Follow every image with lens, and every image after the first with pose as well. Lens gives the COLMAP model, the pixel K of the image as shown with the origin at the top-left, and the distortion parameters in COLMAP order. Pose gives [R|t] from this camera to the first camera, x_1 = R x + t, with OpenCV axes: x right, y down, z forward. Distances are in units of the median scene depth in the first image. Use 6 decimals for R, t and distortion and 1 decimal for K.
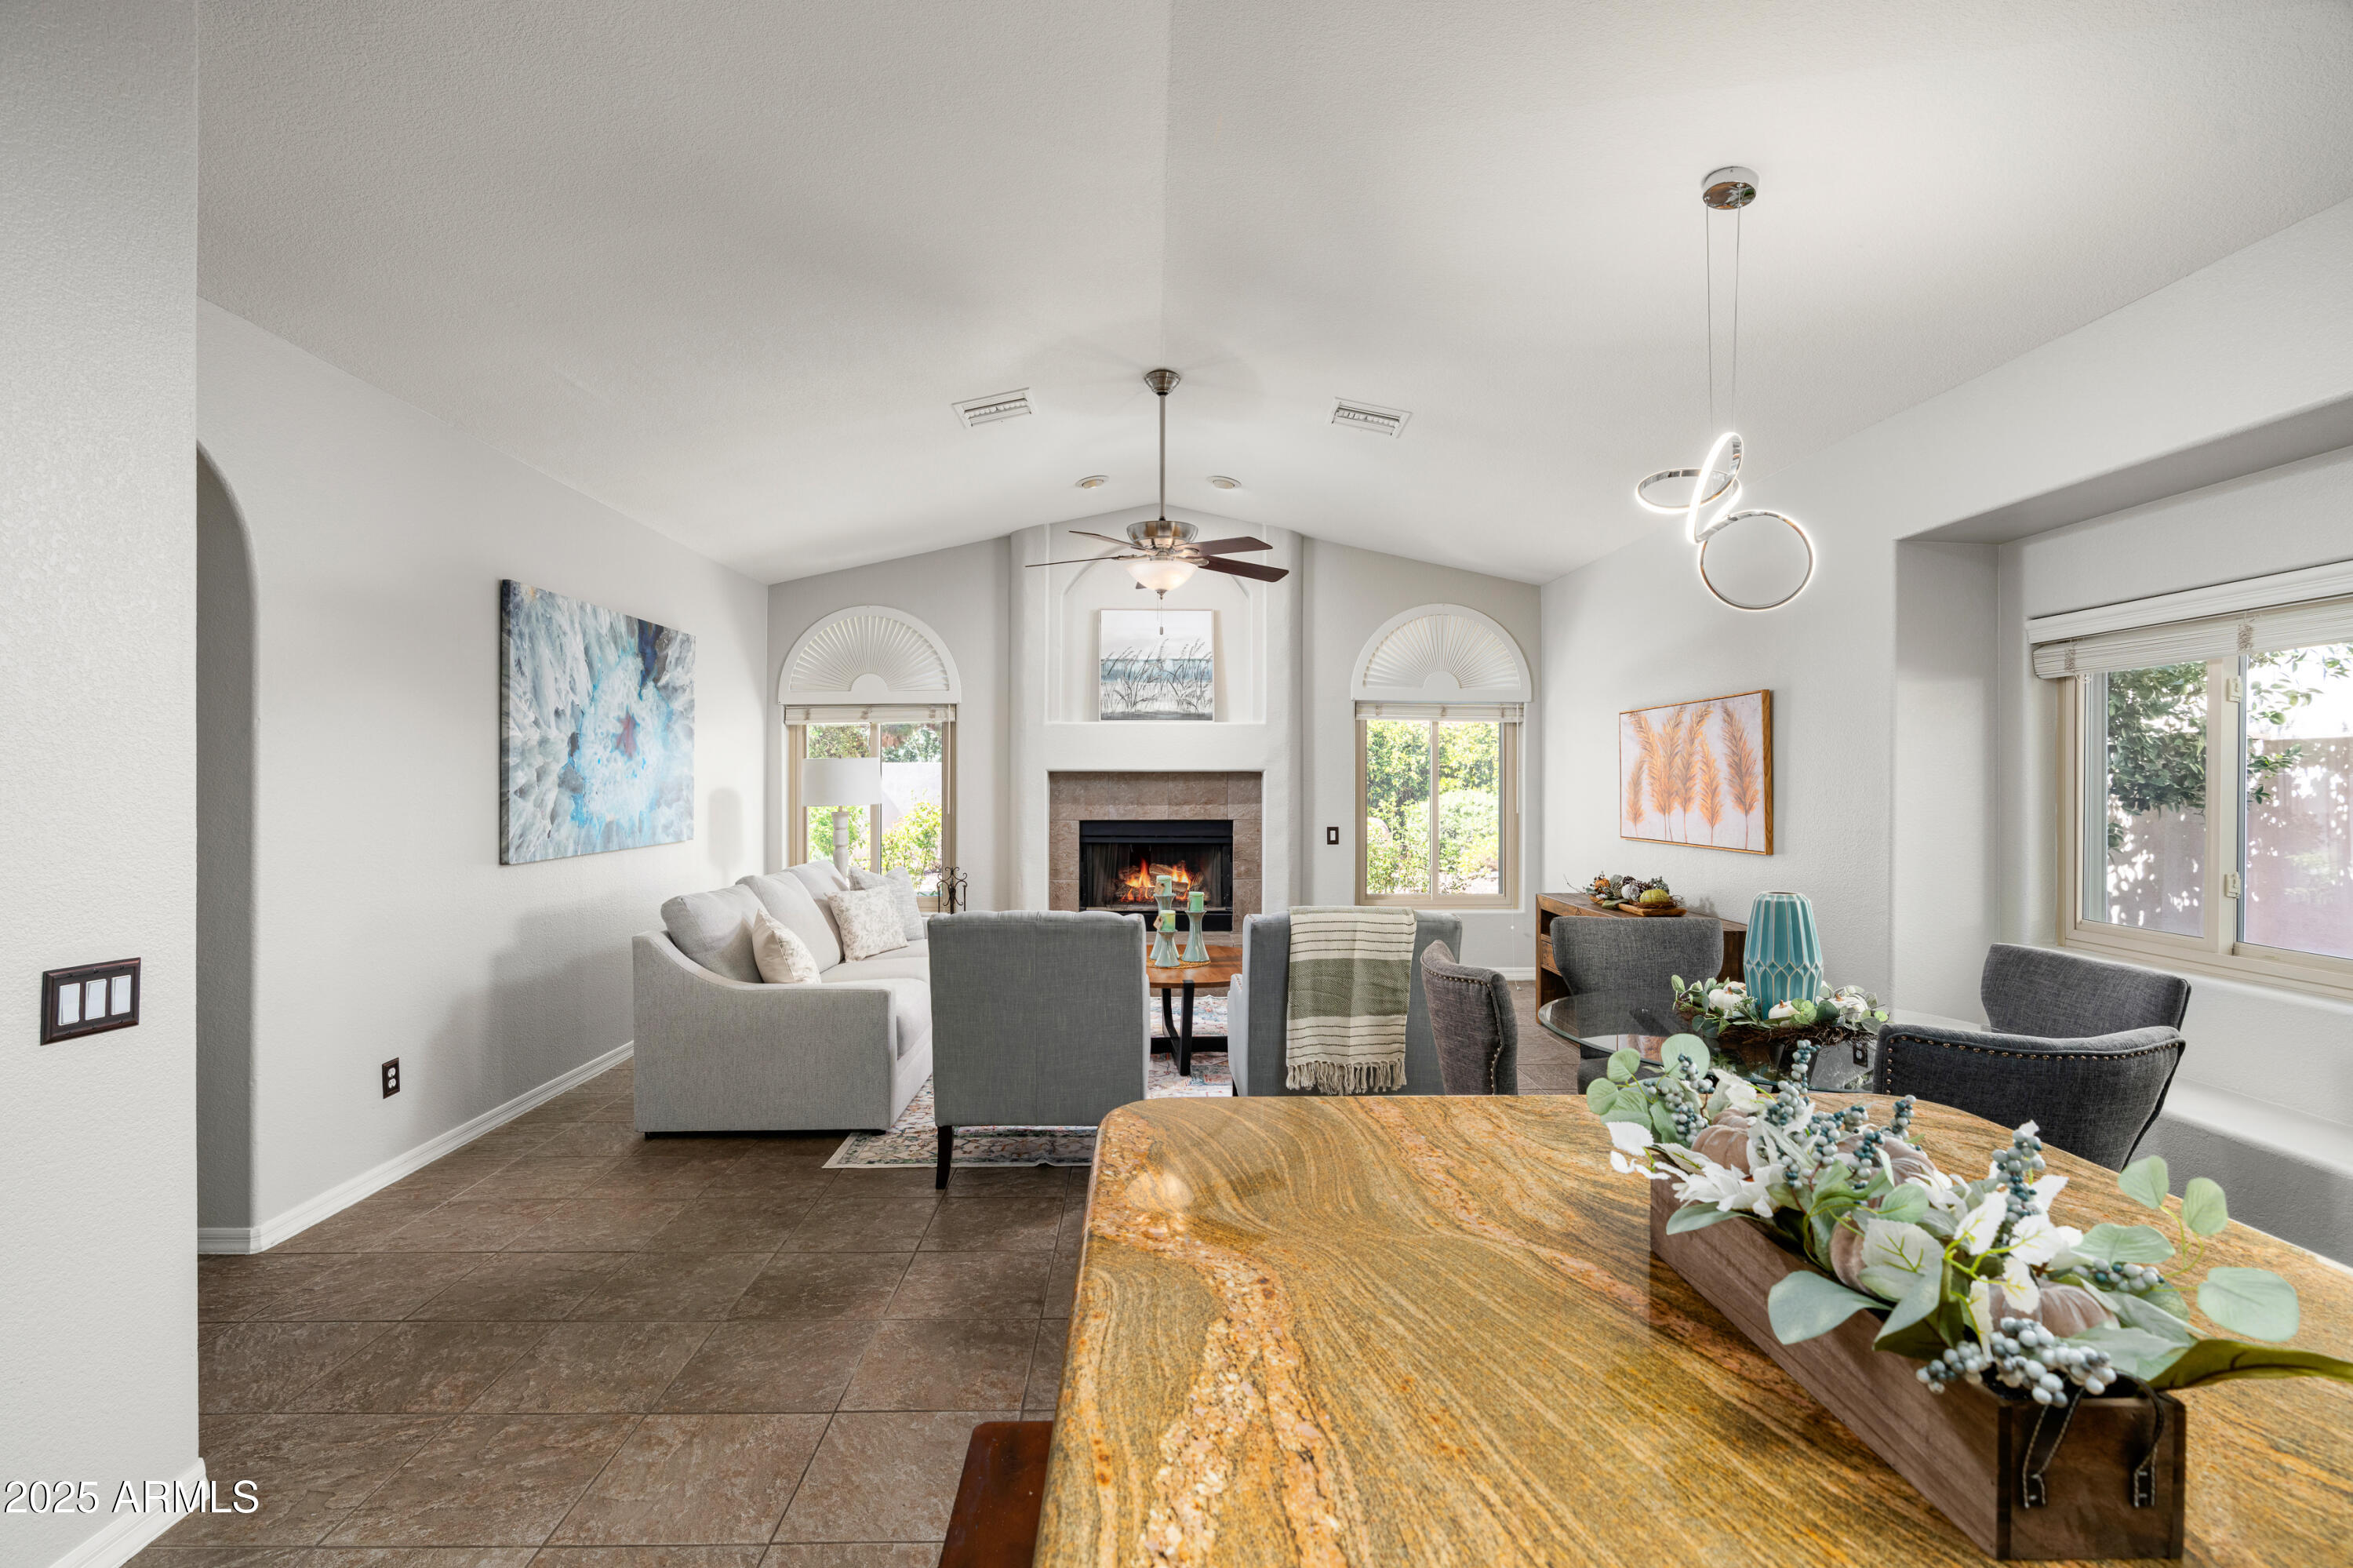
lens RADIAL K [[1071.3, 0, 1176.2], [0, 1071.3, 779.4], [0, 0, 1]] dist [-0.012805, 0.000045]
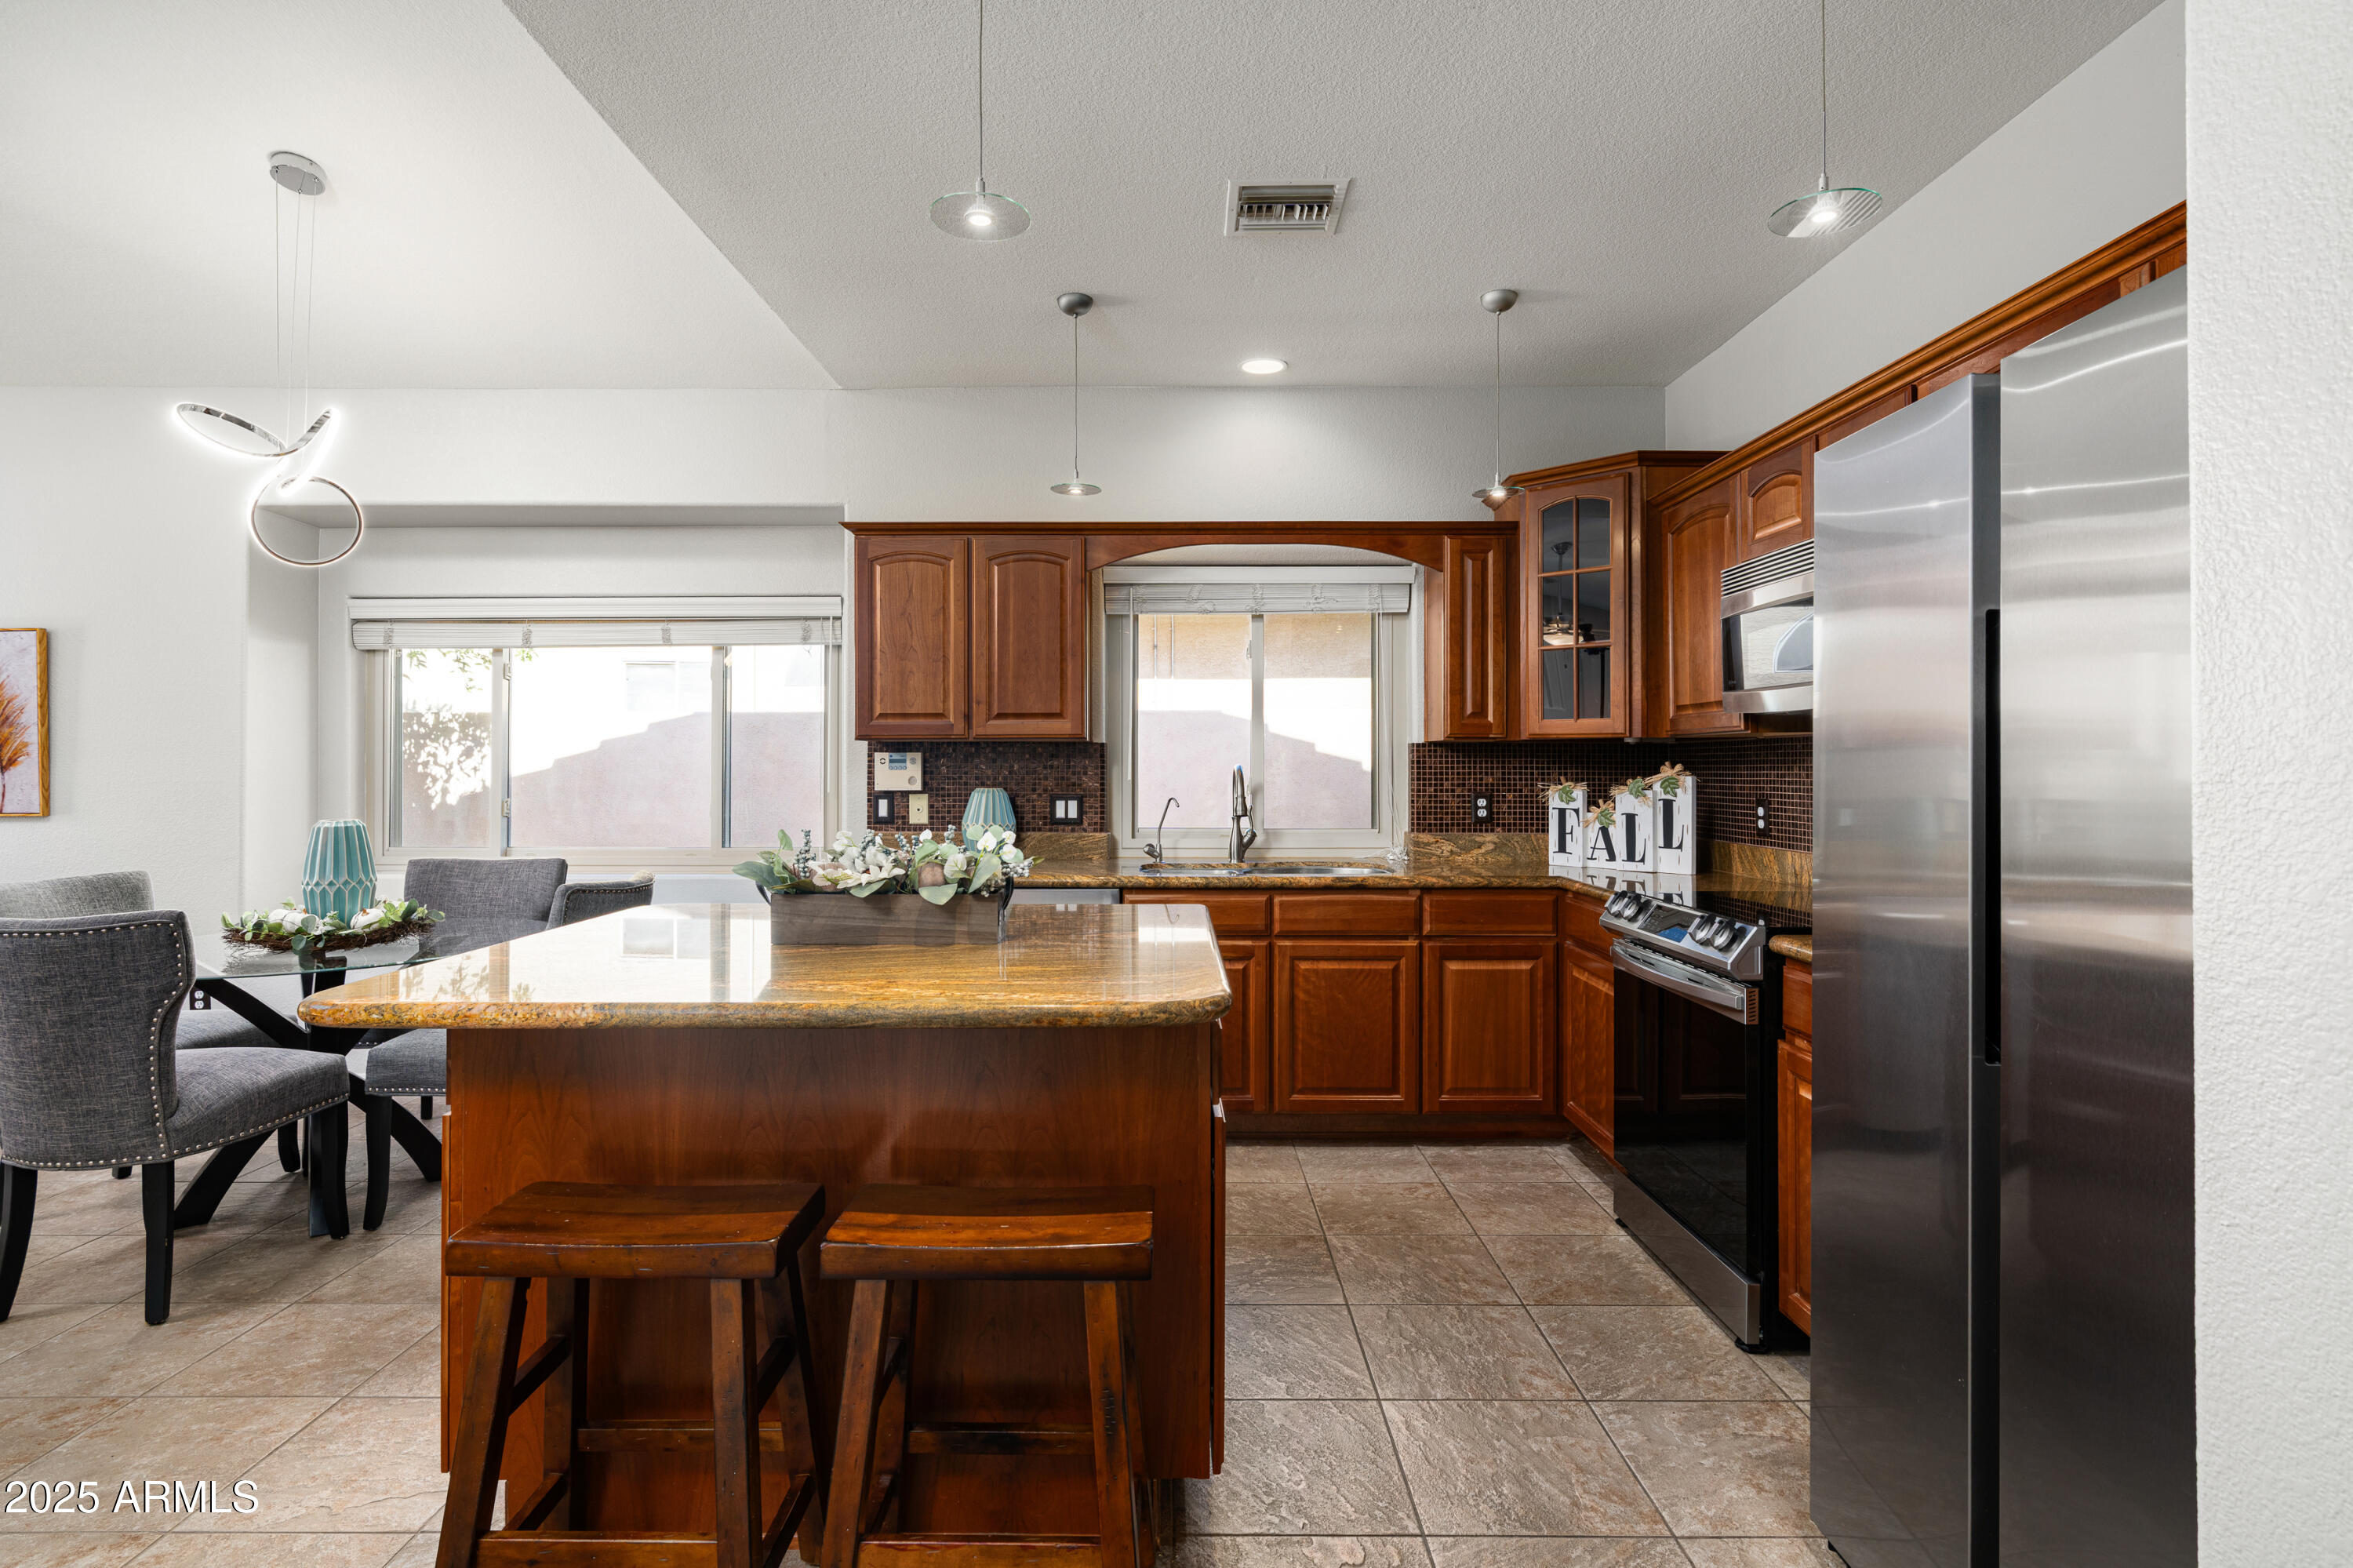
lens RADIAL K [[1180.1, 0, 1168.4], [0, 1180.1, 769.4], [0, 0, 1]] dist [-0.001919, -0.000282]
pose [[0.014658, -0.004456, 0.999883, -0.403785], [0.000270, 0.999990, 0.004453, 0.028226], [-0.999893, 0.000204, 0.014659, 0.058187]]
